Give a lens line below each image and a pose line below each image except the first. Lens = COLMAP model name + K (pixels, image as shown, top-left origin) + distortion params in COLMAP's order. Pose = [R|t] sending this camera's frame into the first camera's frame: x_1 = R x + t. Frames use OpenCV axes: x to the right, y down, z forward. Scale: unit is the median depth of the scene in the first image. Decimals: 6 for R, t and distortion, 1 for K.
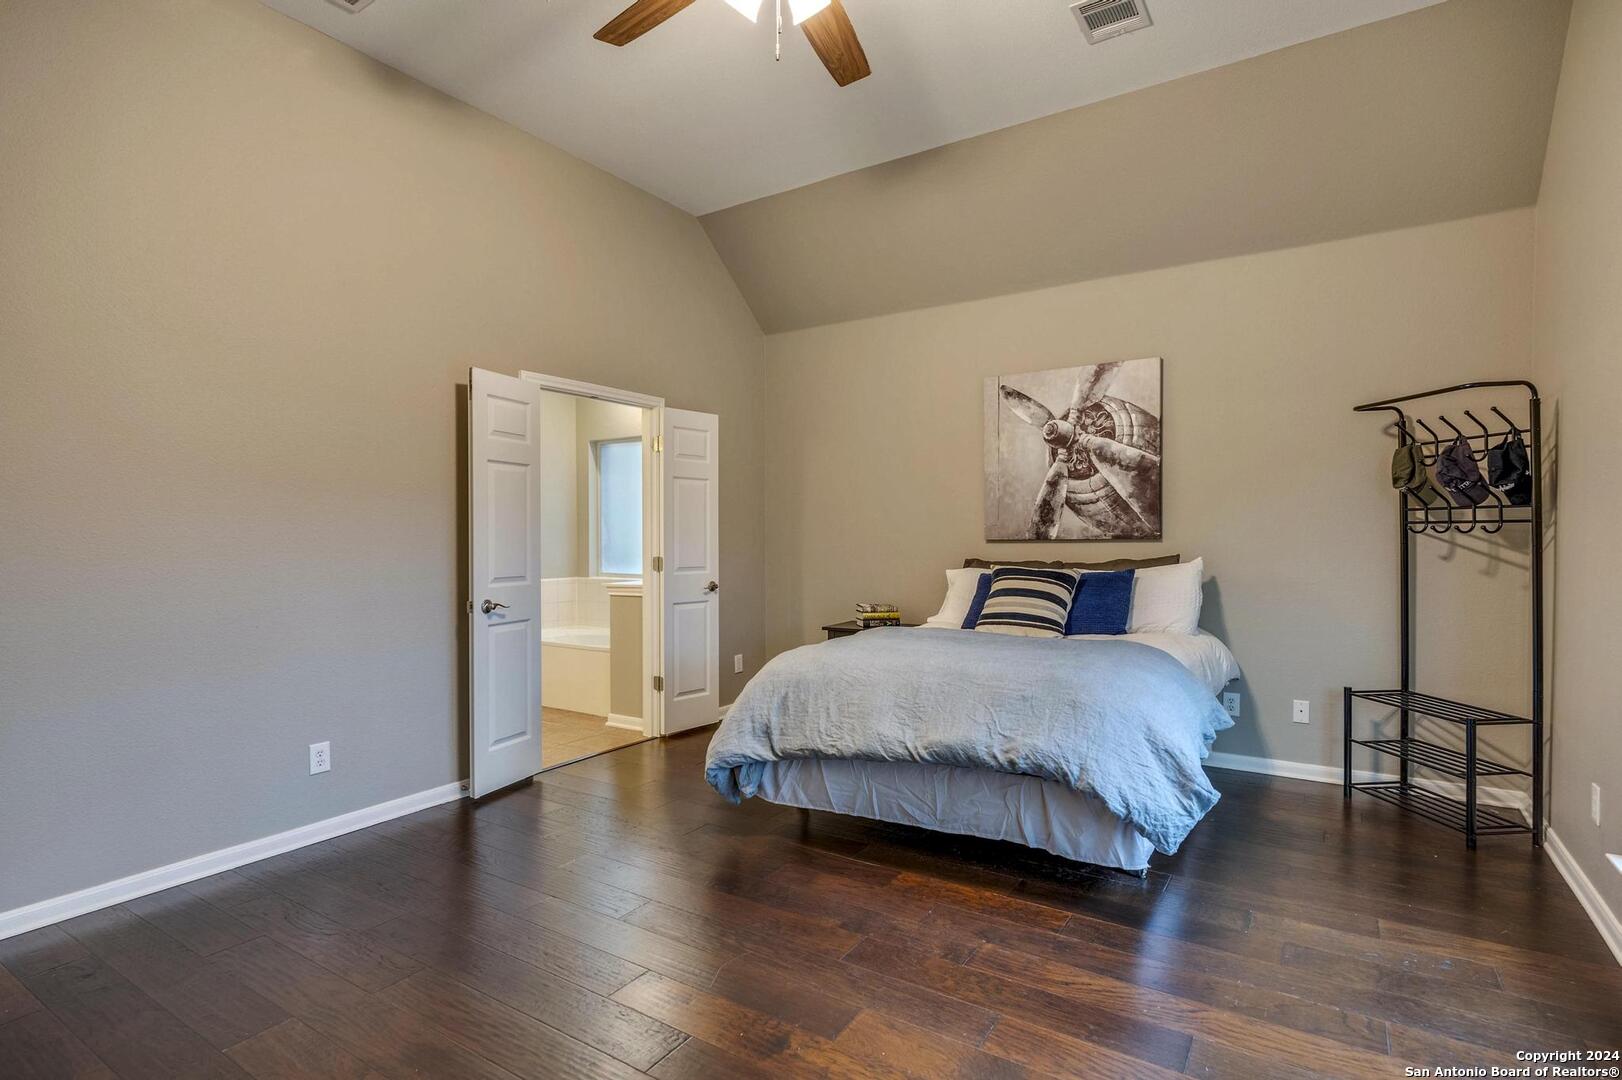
lens RADIAL K [[842.4, 0, 818.9], [0, 842.4, 530.4], [0, 0, 1]] dist [0.000080, 0.000572]
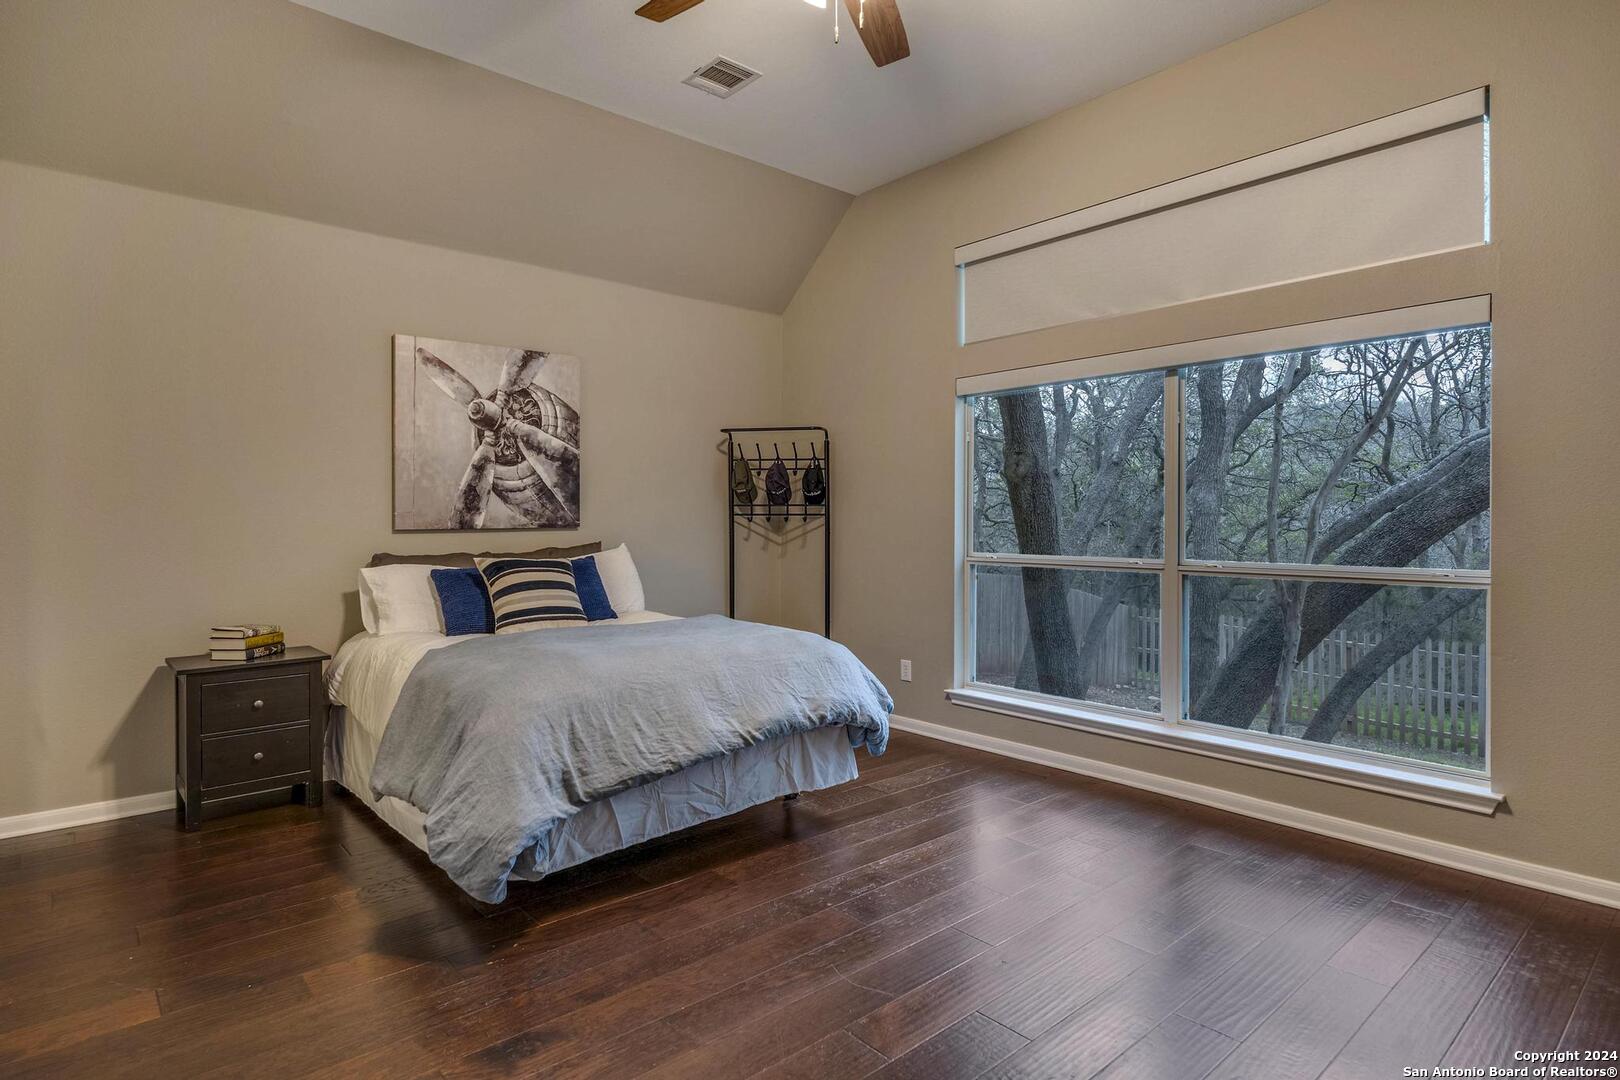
lens RADIAL K [[841.3, 0, 810.0], [0, 841.3, 524.6], [0, 0, 1]] dist [0.000080, 0.000572]
pose [[0.274936, 0.001016, 0.961462, -0.521034], [-0.001214, 0.999999, -0.000710, 0.006806], [-0.961462, -0.000972, 0.274937, 0.411934]]
